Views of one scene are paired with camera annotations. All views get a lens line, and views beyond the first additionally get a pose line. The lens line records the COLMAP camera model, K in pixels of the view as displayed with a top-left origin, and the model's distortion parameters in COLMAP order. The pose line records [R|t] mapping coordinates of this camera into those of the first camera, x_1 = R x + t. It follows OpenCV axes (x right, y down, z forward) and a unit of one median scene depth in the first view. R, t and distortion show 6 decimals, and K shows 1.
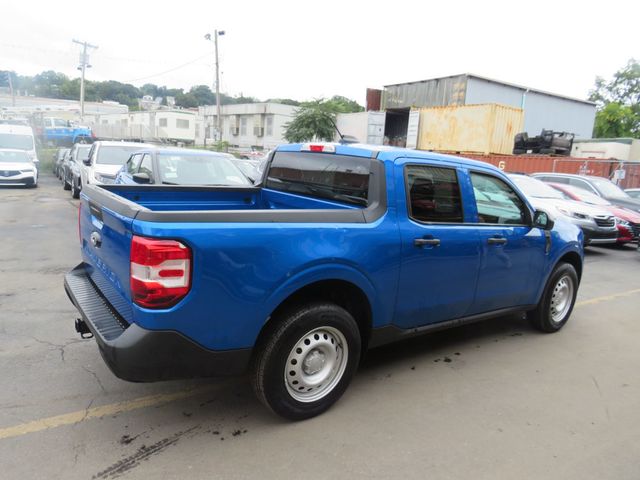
lens RADIAL K [[457.9, 0, 310.0], [0, 457.9, 241.4], [0, 0, 1]] dist [-0.067785, 0.053766]
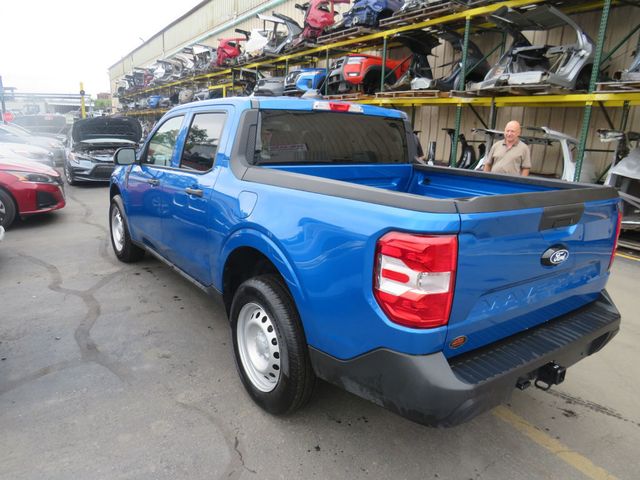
lens RADIAL K [[457.9, 0, 310.0], [0, 457.9, 241.4], [0, 0, 1]] dist [-0.067785, 0.053766]
pose [[0.019434, -0.318129, 0.947848, -0.152542], [0.152656, 0.937856, 0.311646, -0.041612], [-0.988088, 0.138638, 0.066790, 0.175385]]
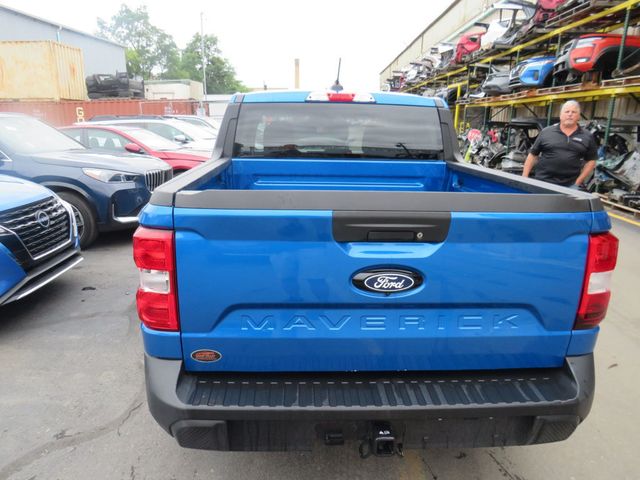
lens RADIAL K [[457.9, 0, 310.0], [0, 457.9, 241.4], [0, 0, 1]] dist [-0.067785, 0.053766]
pose [[0.550042, -0.280887, 0.786484, -0.121776], [0.186080, 0.959288, 0.212464, -0.024004], [-0.814143, 0.029485, 0.579916, 0.099717]]
